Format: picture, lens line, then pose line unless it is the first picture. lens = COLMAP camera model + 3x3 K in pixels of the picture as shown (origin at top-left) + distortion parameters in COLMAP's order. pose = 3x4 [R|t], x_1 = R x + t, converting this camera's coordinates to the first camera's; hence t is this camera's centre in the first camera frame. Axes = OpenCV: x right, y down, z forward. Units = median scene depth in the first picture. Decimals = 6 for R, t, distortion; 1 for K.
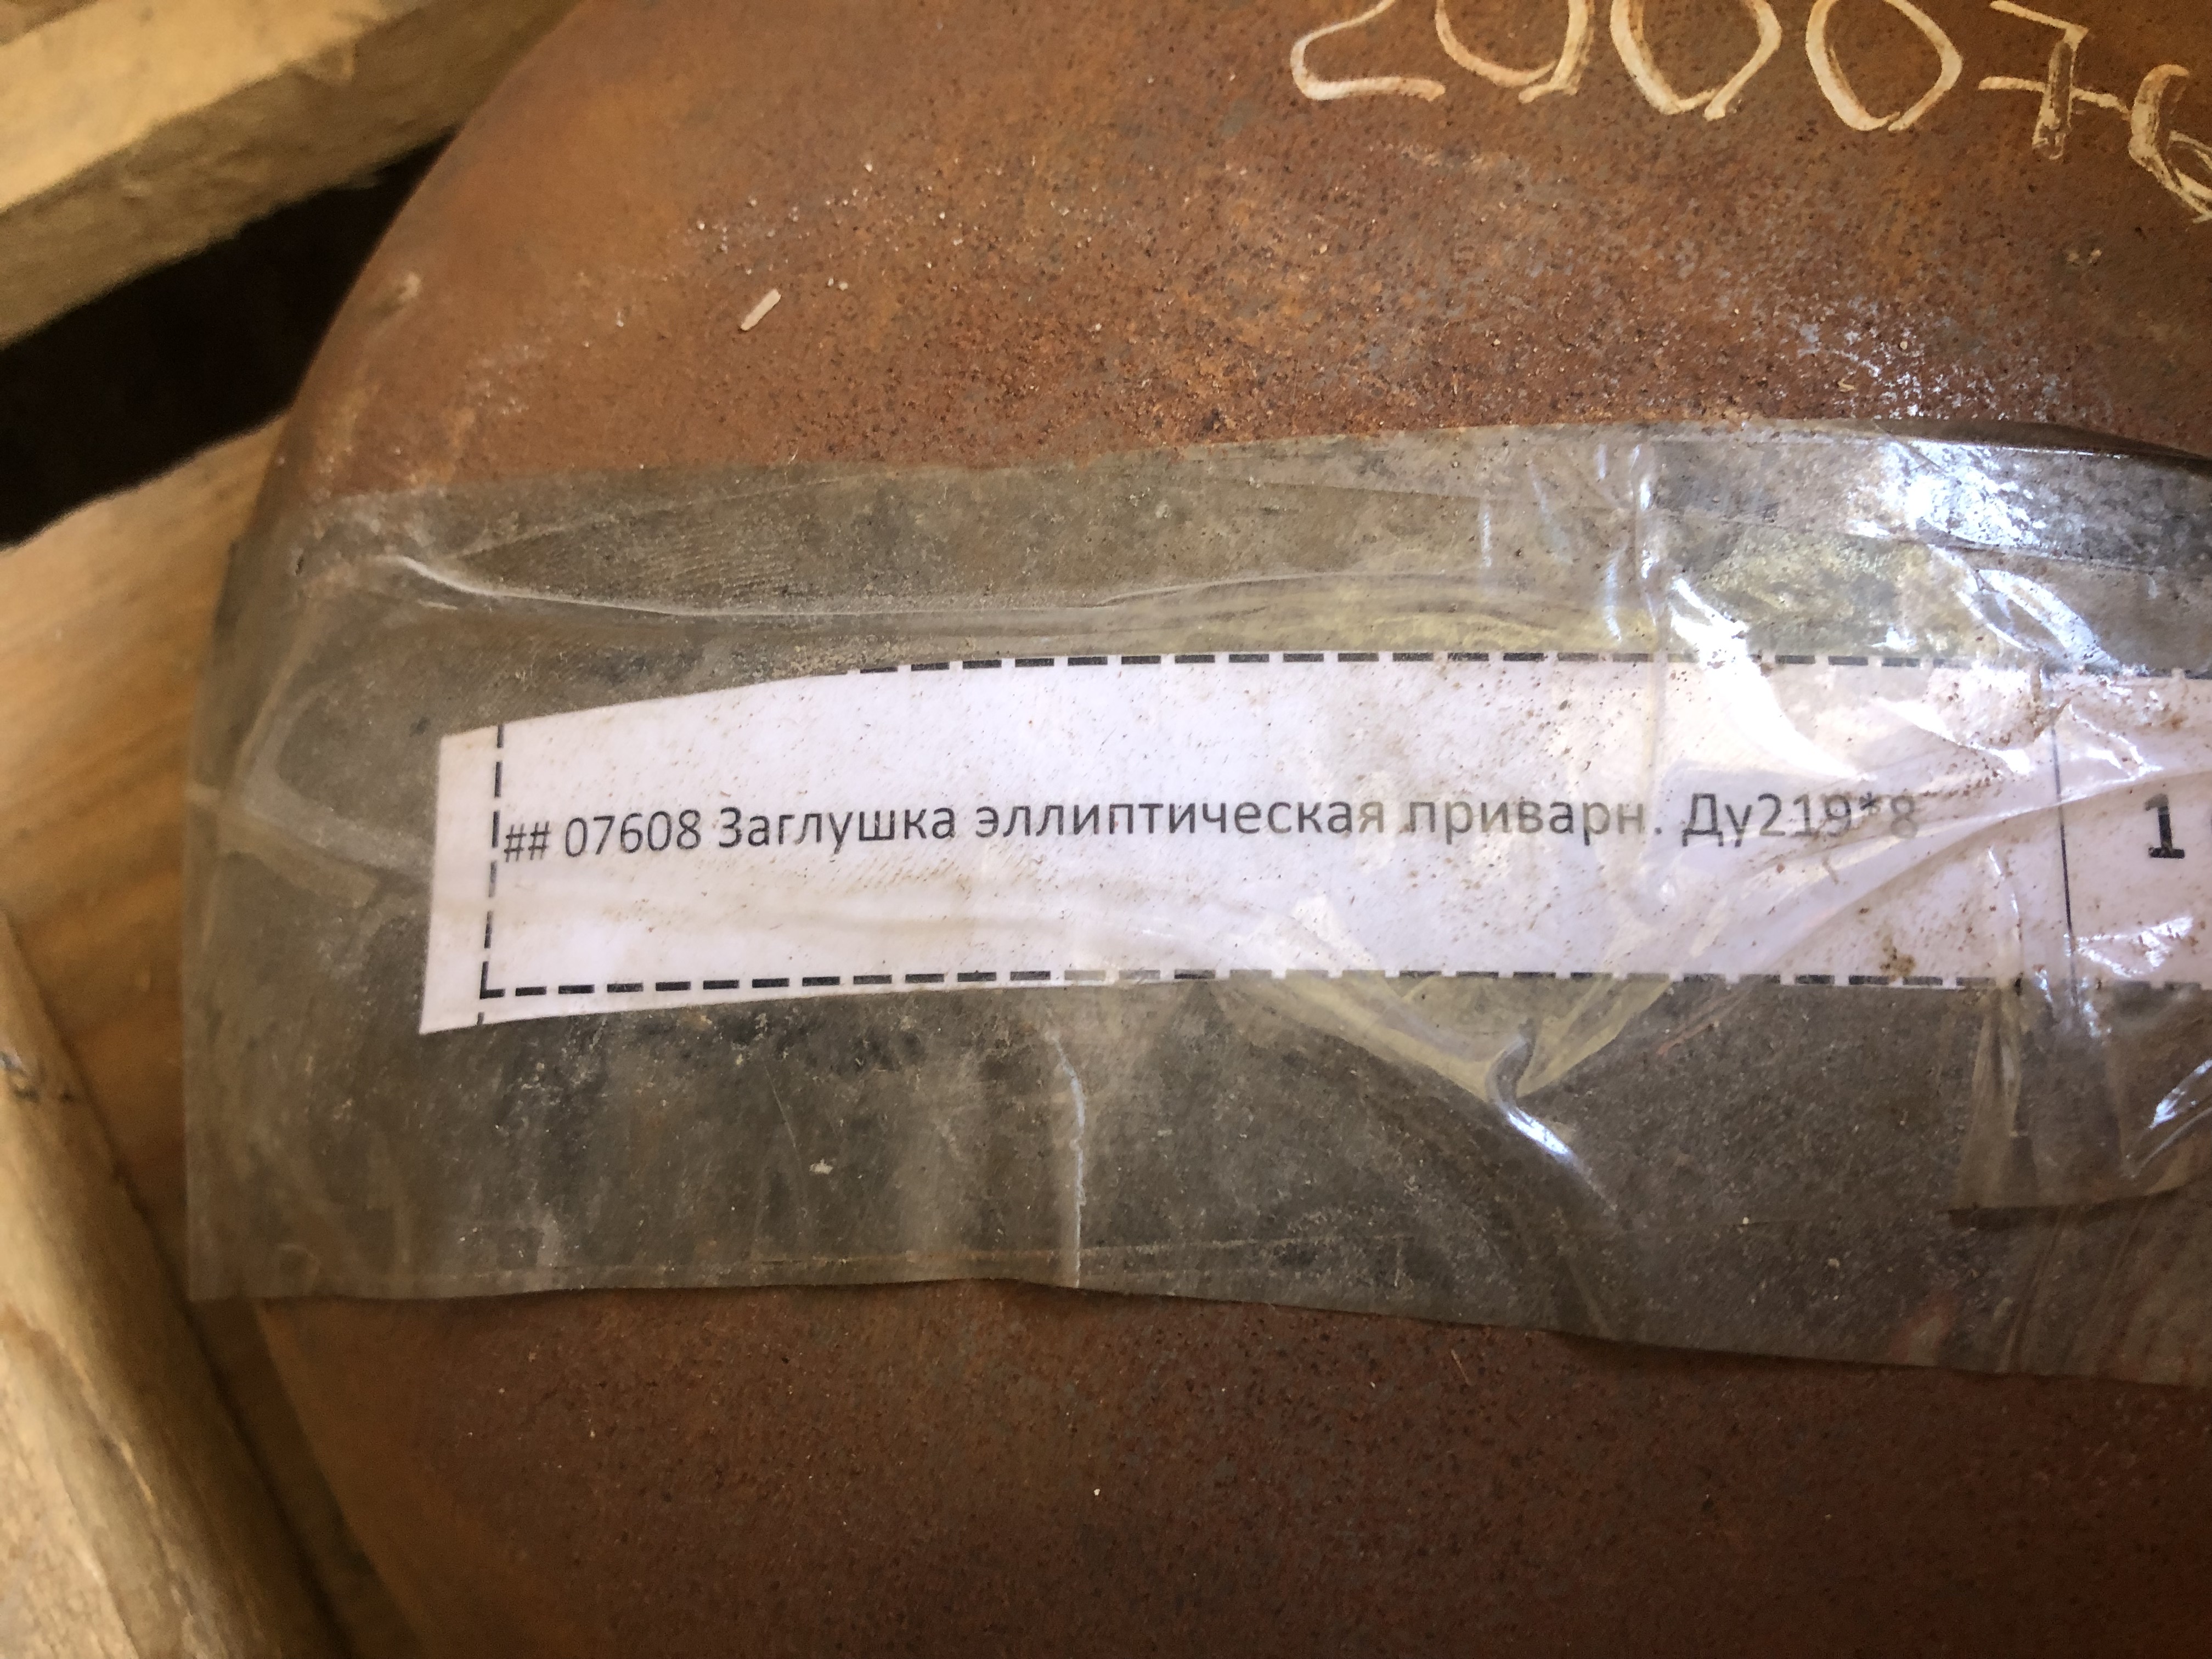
lens RADIAL K [[1810.4, 0, 1114.9], [0, 1810.4, 846.7], [0, 0, 1]] dist [0.011368, -0.043213]
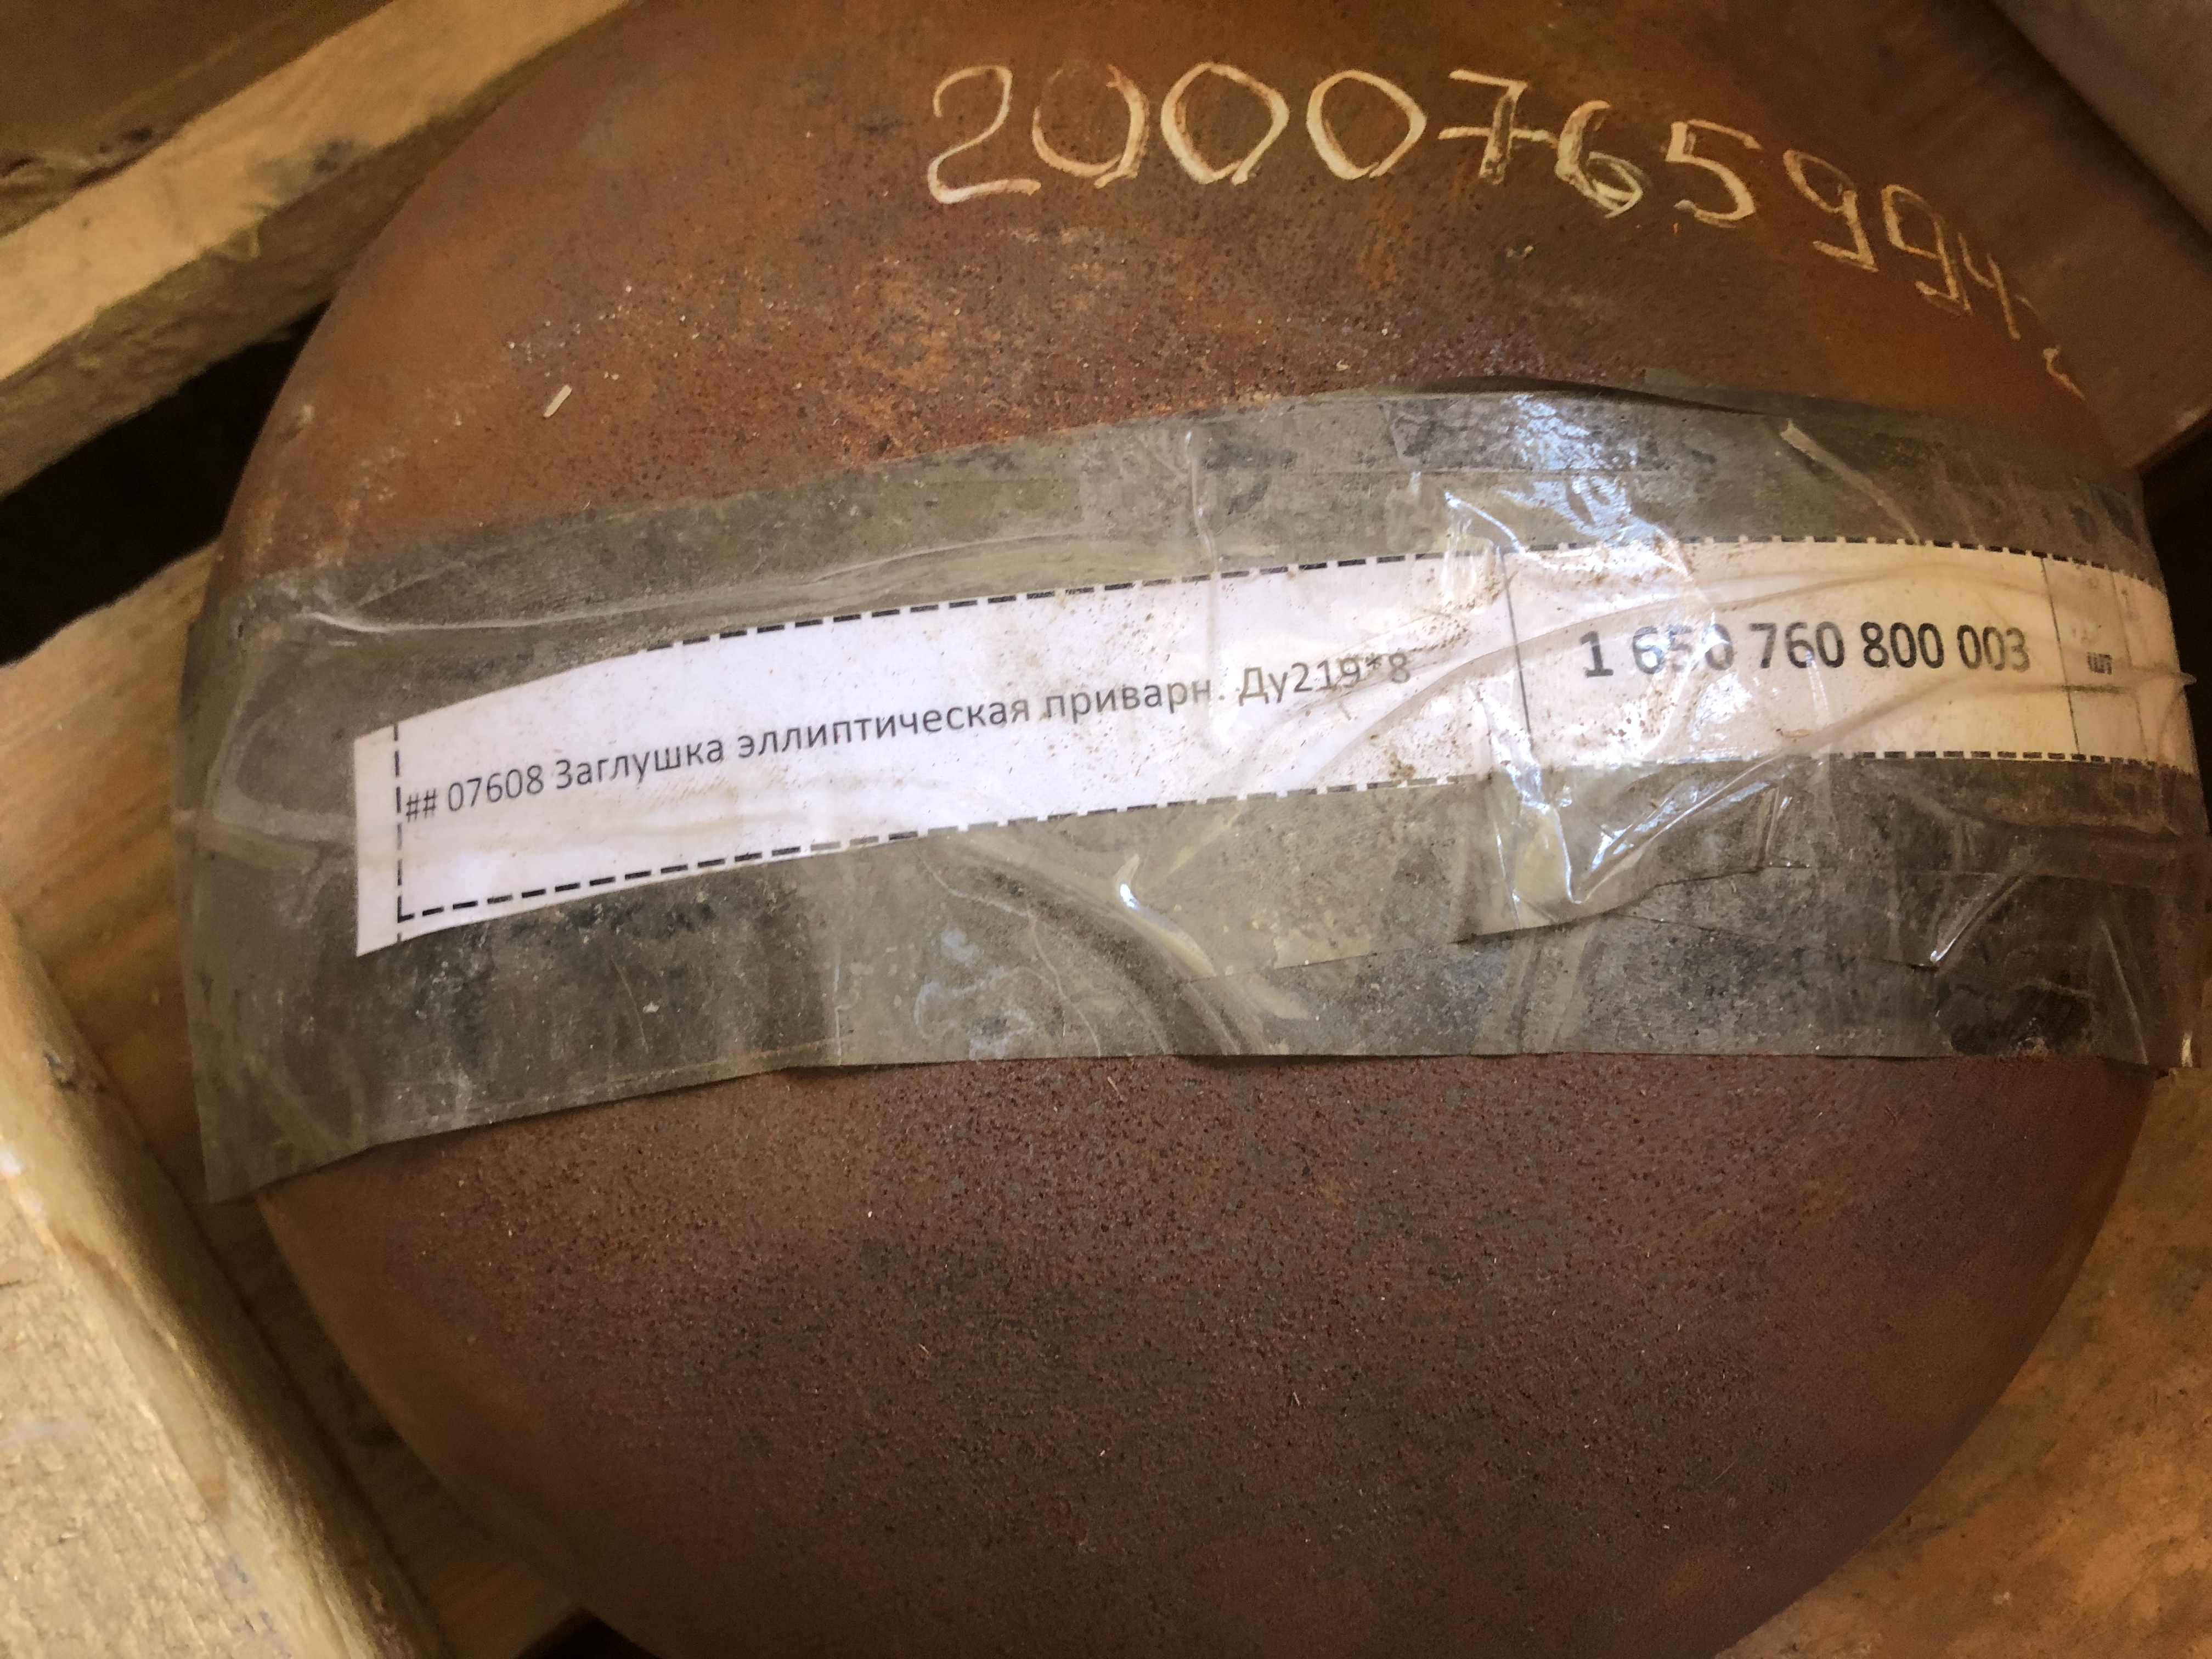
lens RADIAL K [[1810.4, 0, 1118.2], [0, 1810.4, 828.6], [0, 0, 1]] dist [0.011368, -0.043213]
pose [[0.993683, -0.112180, 0.003214, 0.191630], [0.112218, 0.992855, -0.040562, 0.130820], [0.001359, 0.040667, 0.999172, -0.361378]]
